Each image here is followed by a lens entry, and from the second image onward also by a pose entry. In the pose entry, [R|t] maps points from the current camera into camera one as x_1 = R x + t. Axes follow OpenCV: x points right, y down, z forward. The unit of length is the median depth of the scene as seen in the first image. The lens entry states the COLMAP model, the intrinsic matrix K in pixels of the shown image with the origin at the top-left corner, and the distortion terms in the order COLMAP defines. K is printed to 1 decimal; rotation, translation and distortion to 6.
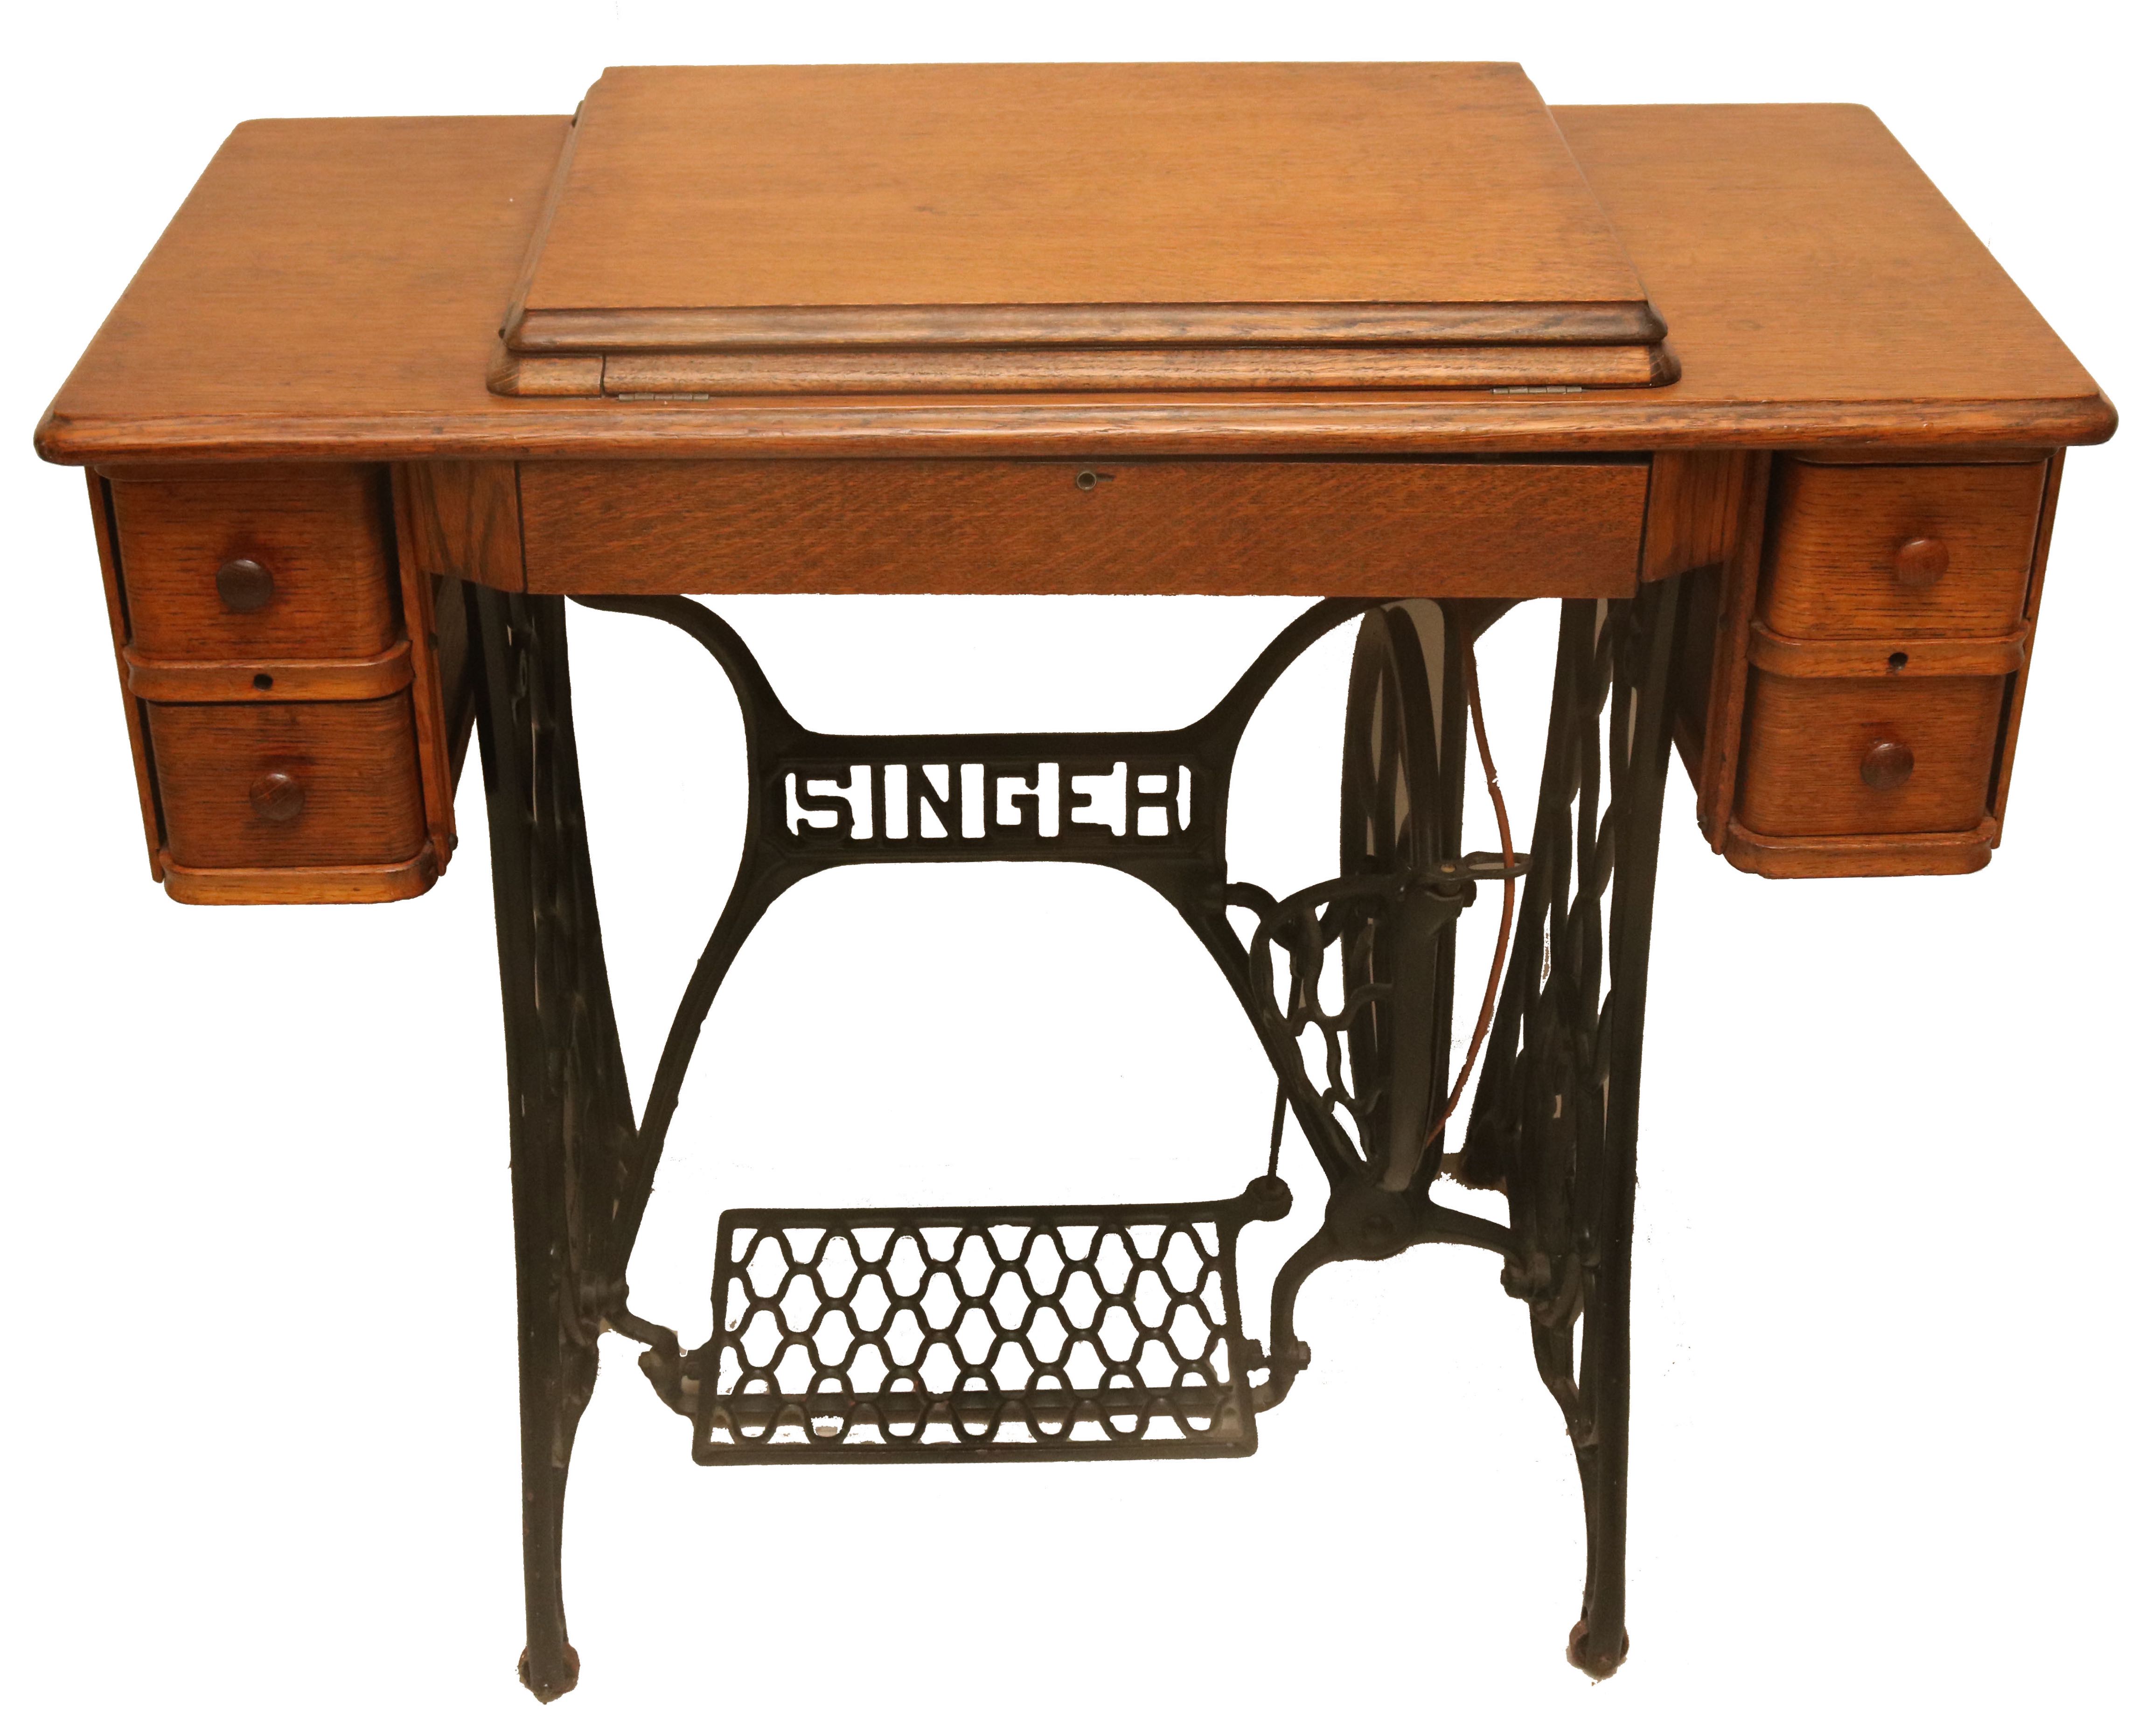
lens RADIAL K [[3198.7, 0, 1016.6], [0, 3198.7, 864.7], [0, 0, 1]] dist [-0.110464, -0.013001]
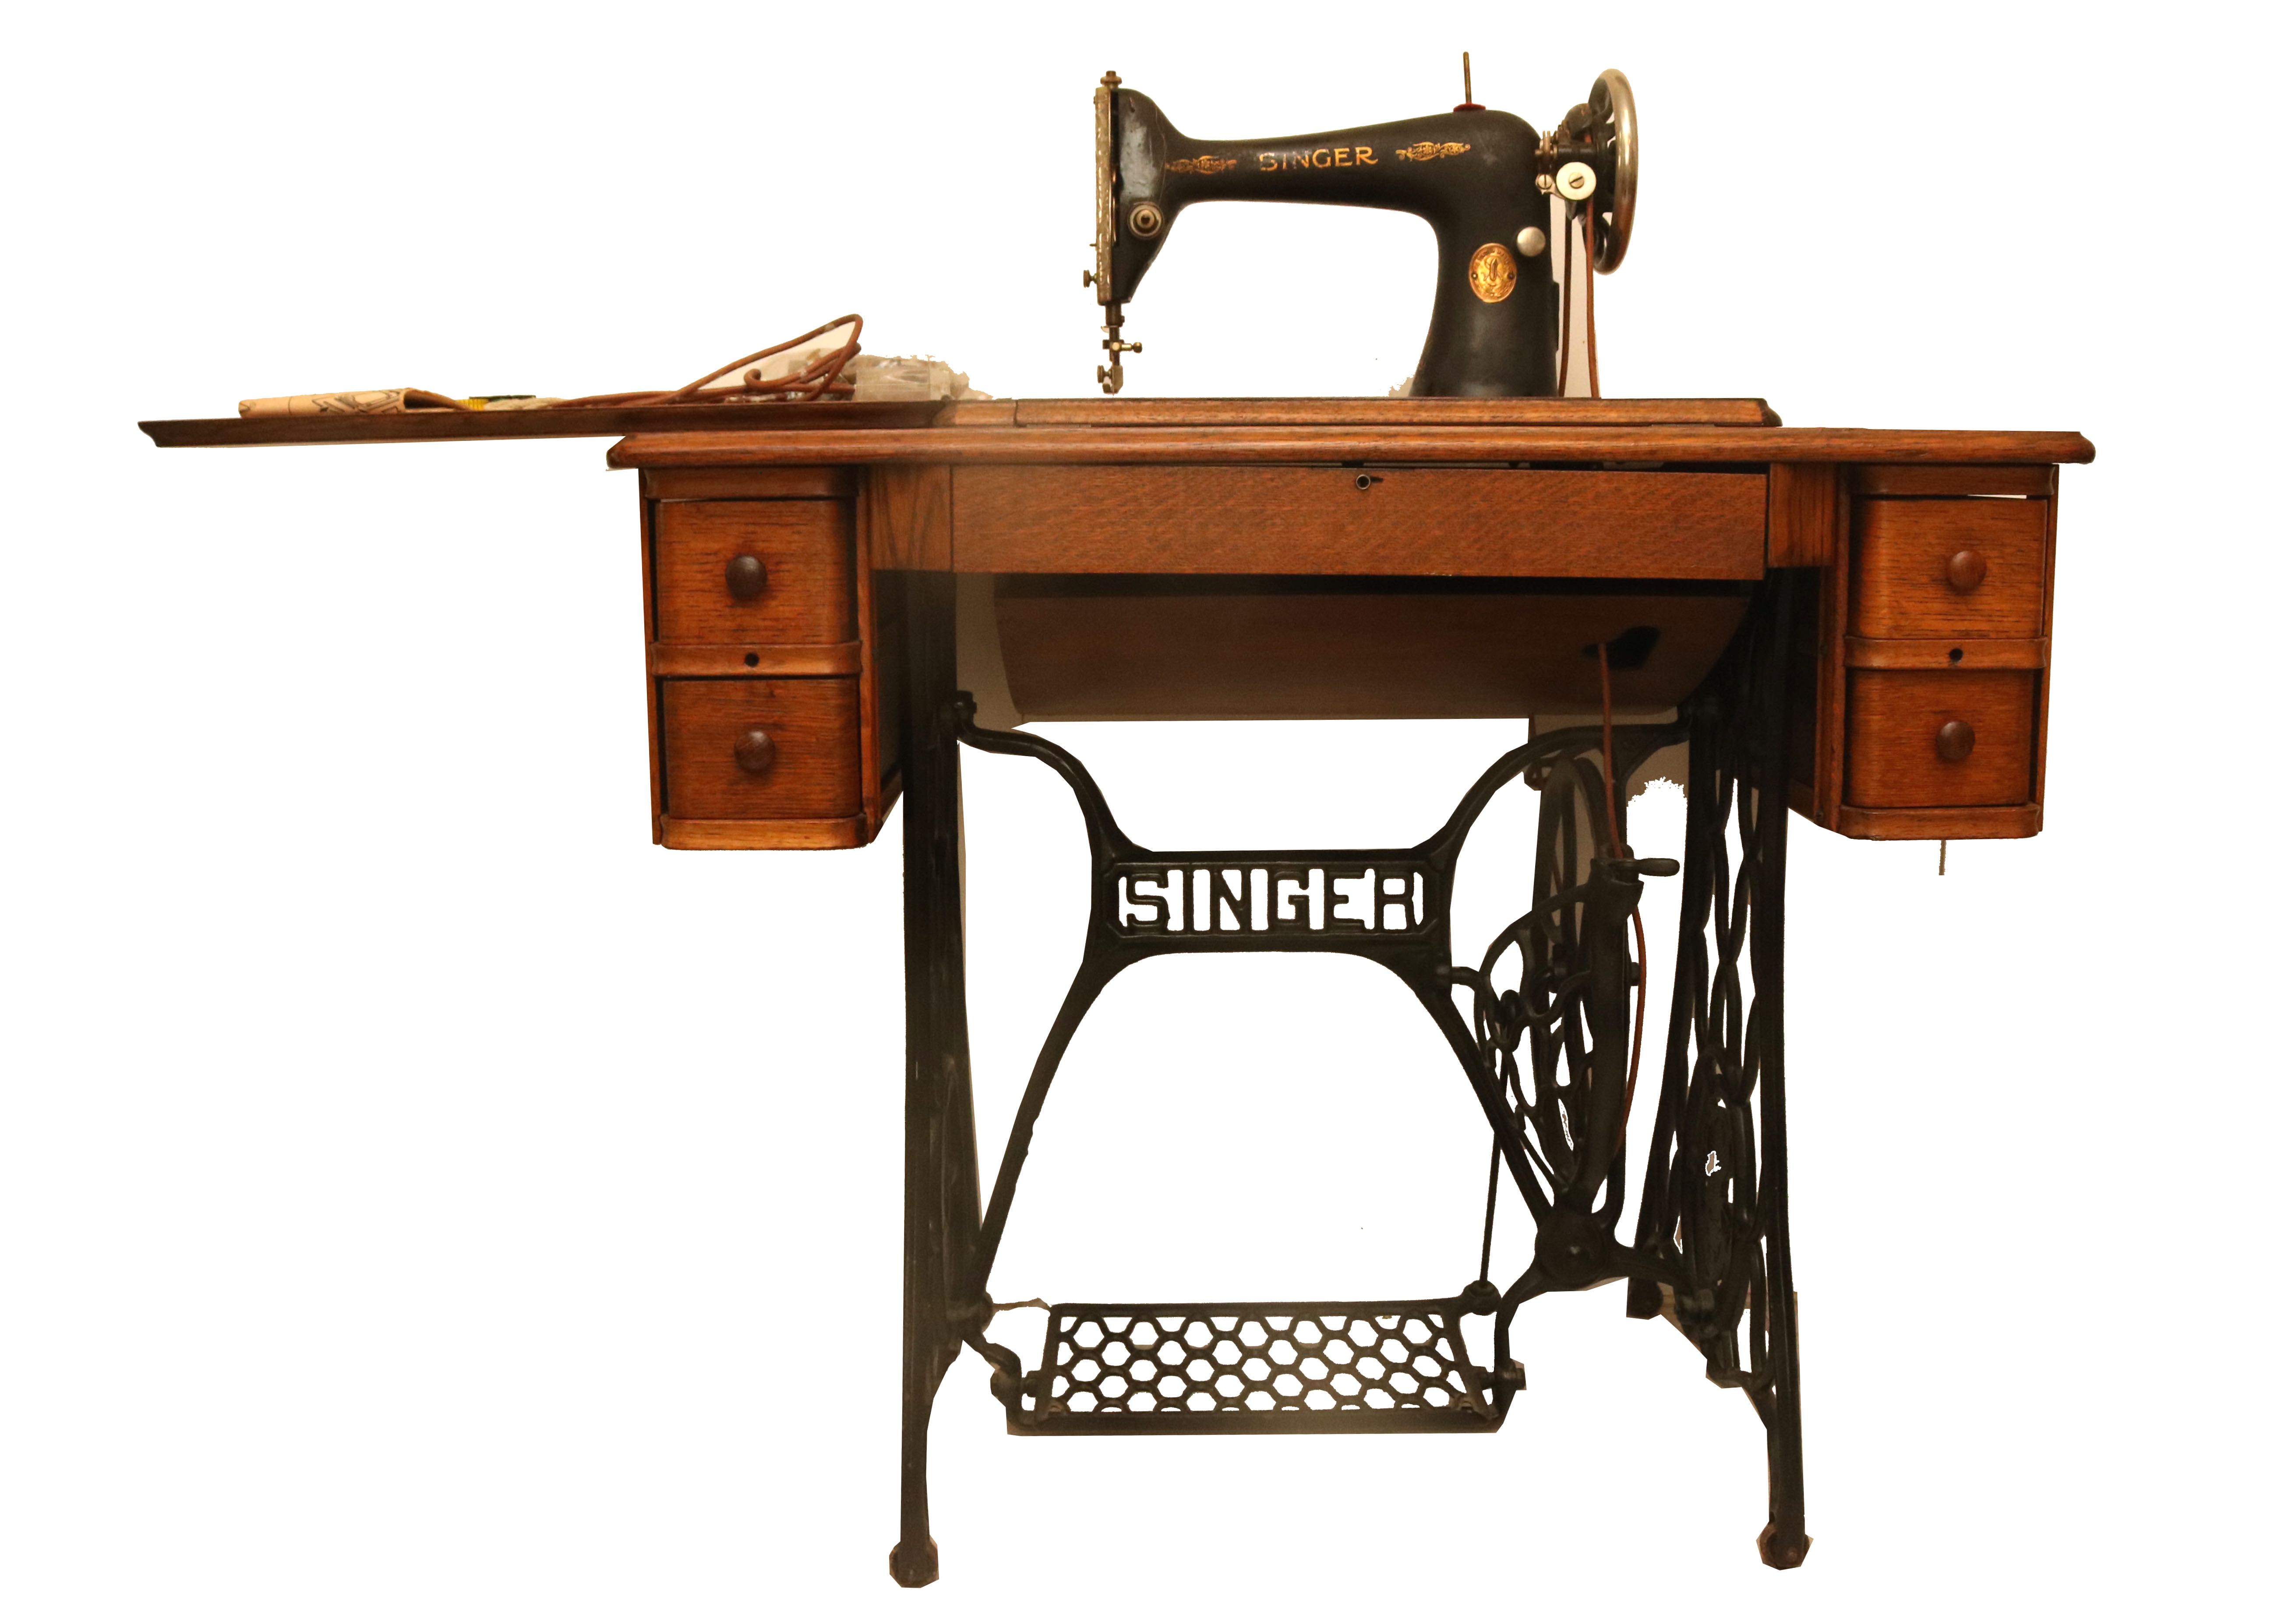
lens RADIAL K [[2240.6, 0, 1137.0], [0, 2240.6, 812.0], [0, 0, 1]] dist [-0.180408, 0.127512]
pose [[0.999631, -0.001881, -0.027081, -0.039497], [-0.008171, 0.930476, -0.366261, 0.288547], [0.025887, 0.366347, 0.930118, 0.121133]]
